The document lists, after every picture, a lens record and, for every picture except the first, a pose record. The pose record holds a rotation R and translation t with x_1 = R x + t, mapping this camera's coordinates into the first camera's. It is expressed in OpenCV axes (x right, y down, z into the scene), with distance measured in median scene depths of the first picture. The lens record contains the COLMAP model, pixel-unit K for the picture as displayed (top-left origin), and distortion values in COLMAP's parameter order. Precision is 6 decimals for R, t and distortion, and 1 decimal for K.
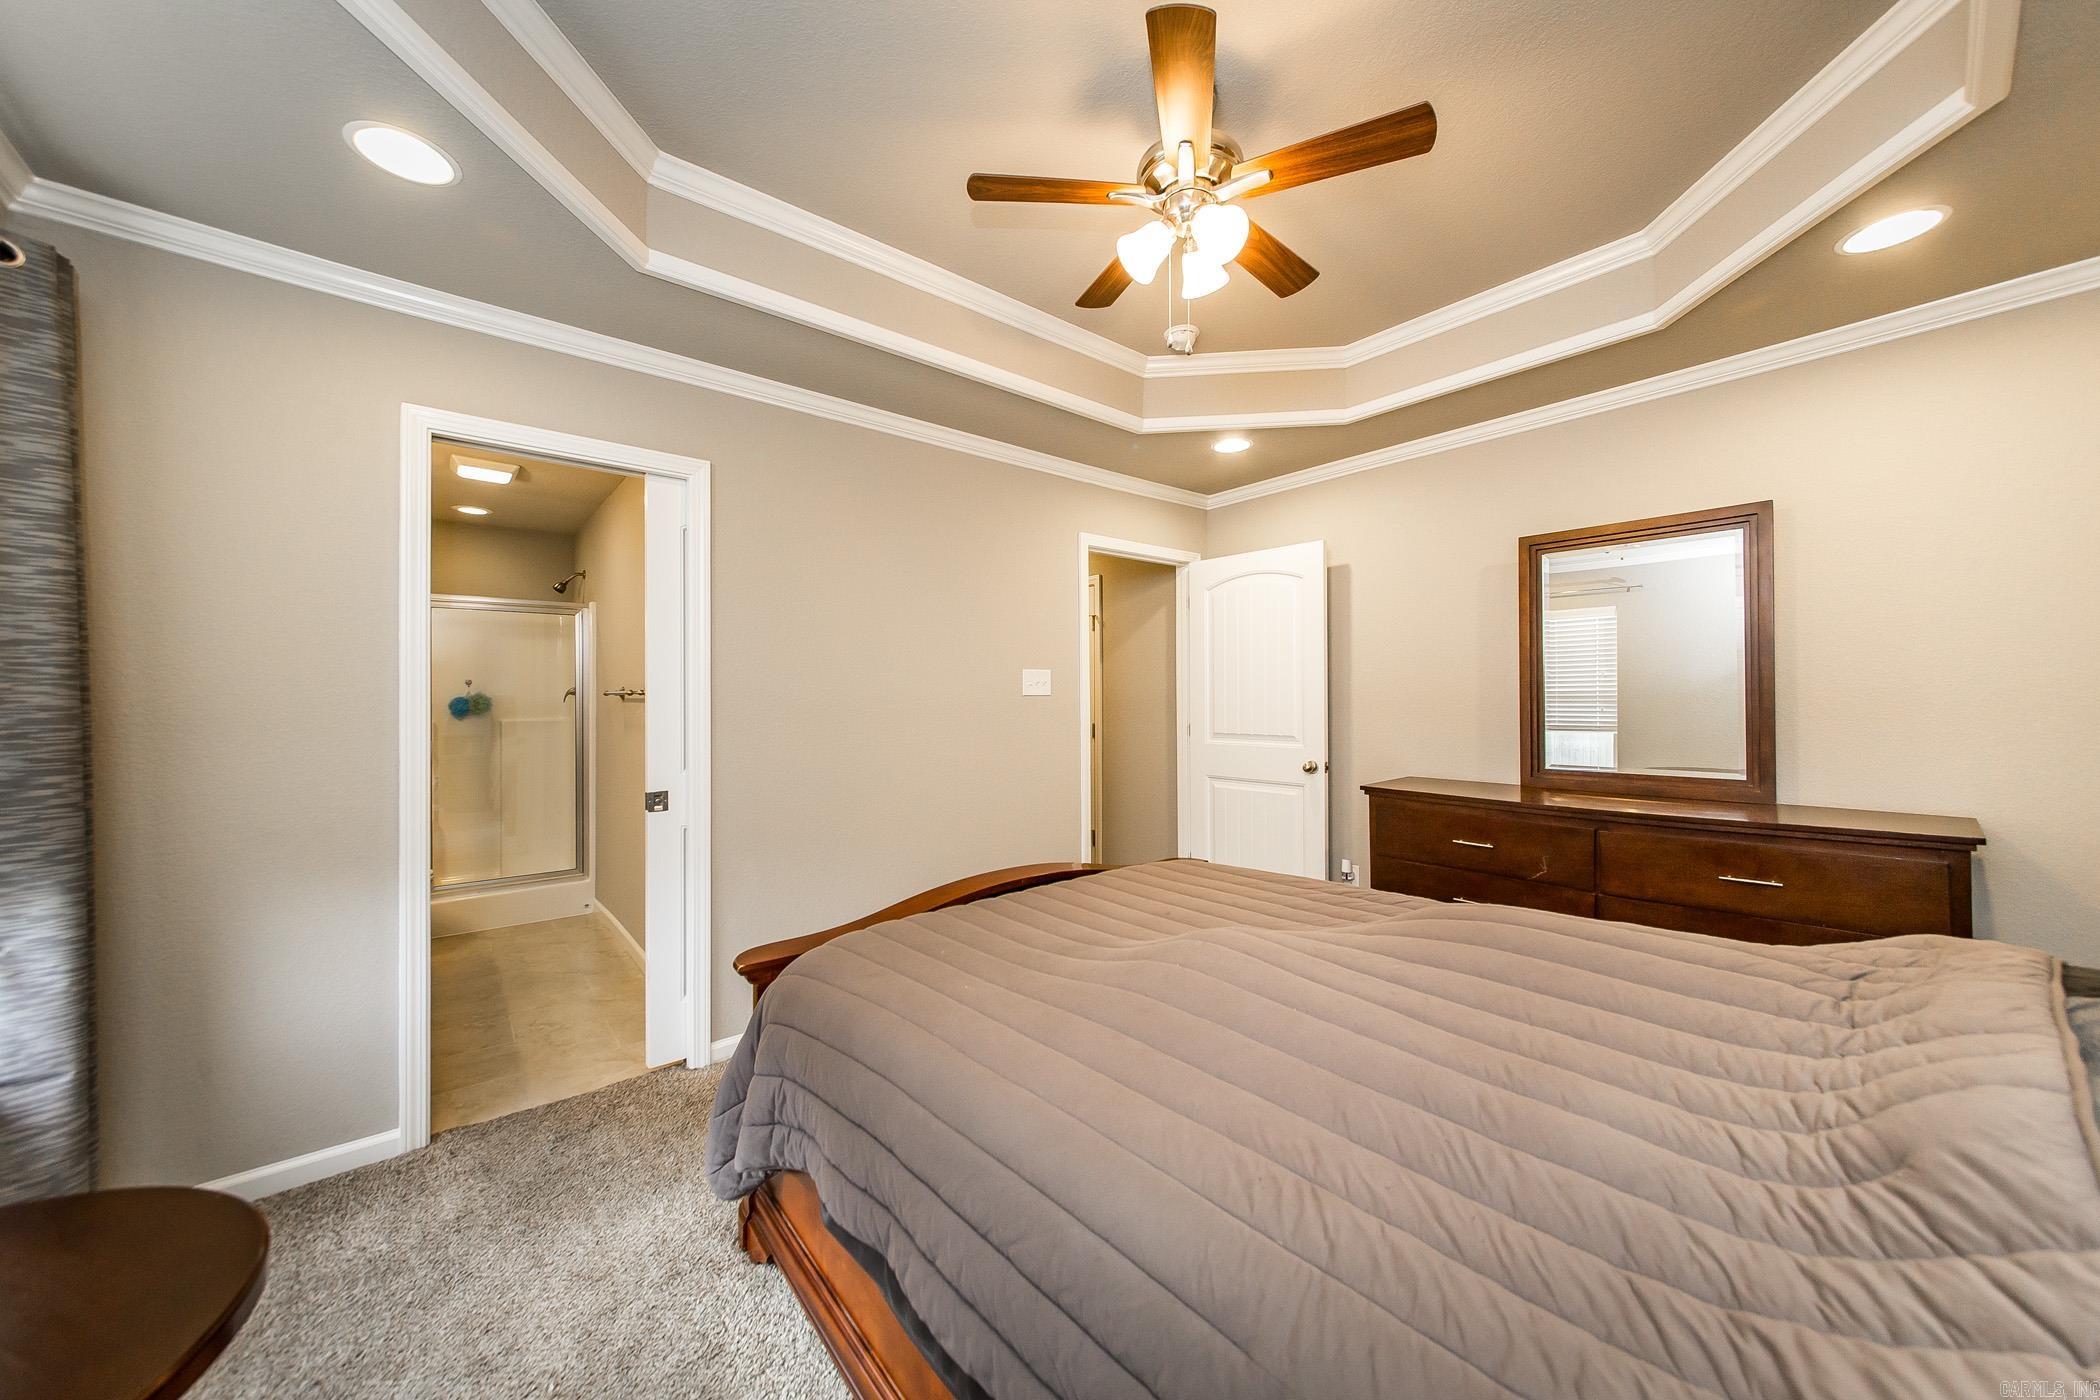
lens RADIAL K [[740.0, 0, 1043.2], [0, 740.0, 688.3], [0, 0, 1]] dist [-0.000690, 0.002743]
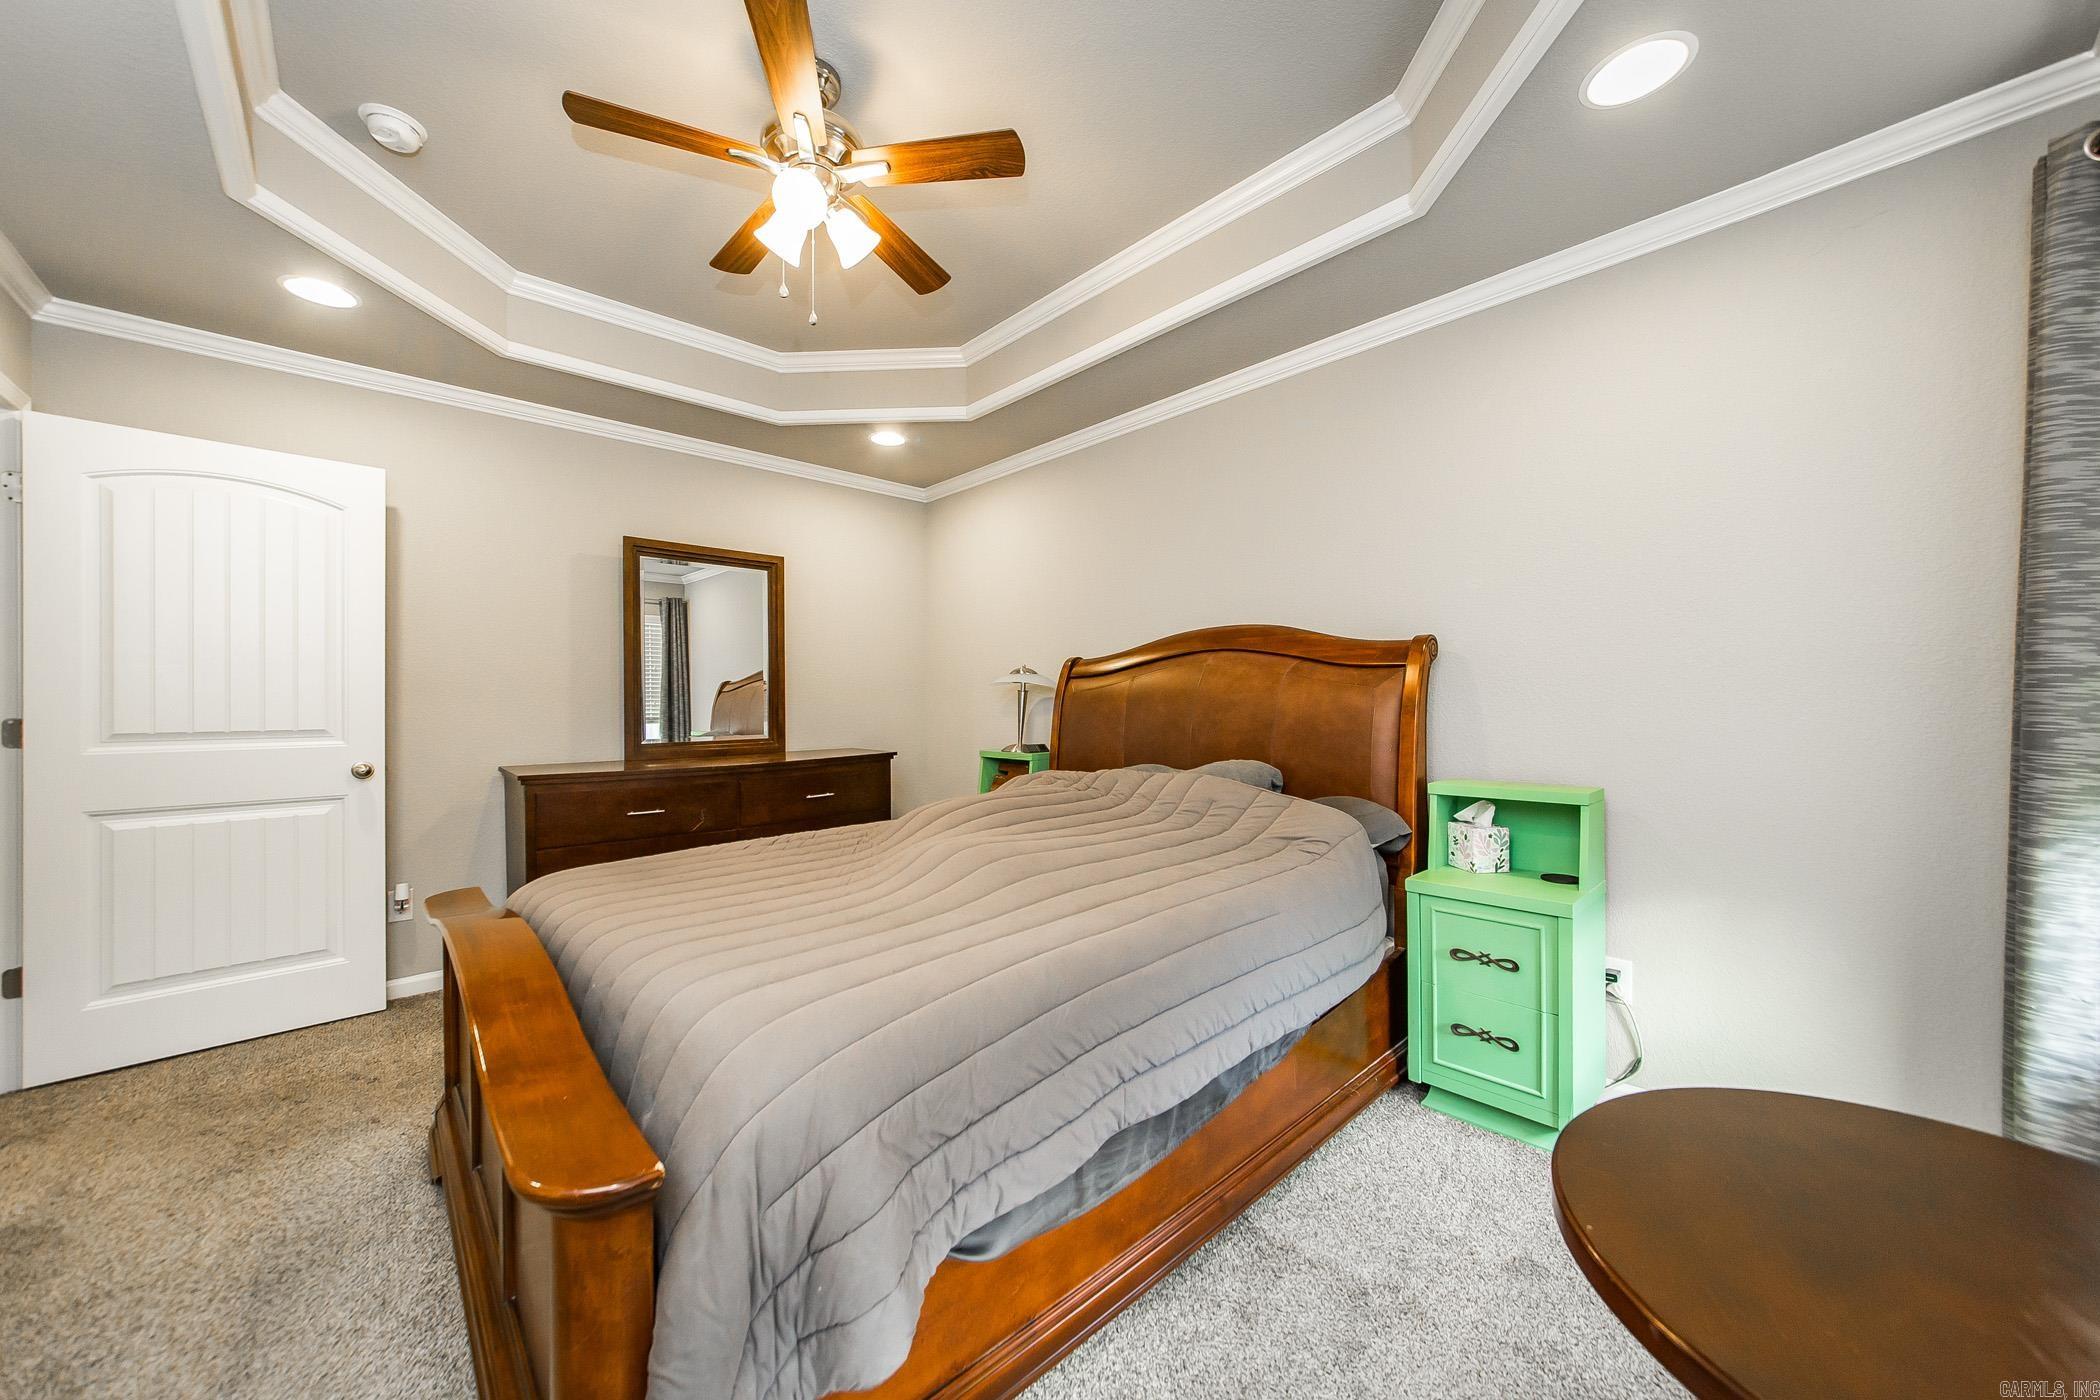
lens RADIAL K [[752.4, 0, 1038.4], [0, 752.4, 695.6], [0, 0, 1]] dist [-0.000993, -0.000095]
pose [[-0.055926, 0.008639, 0.998398, -0.515317], [-0.008412, 0.999923, -0.009123, 0.039792], [-0.998399, -0.008909, -0.055849, 0.449192]]
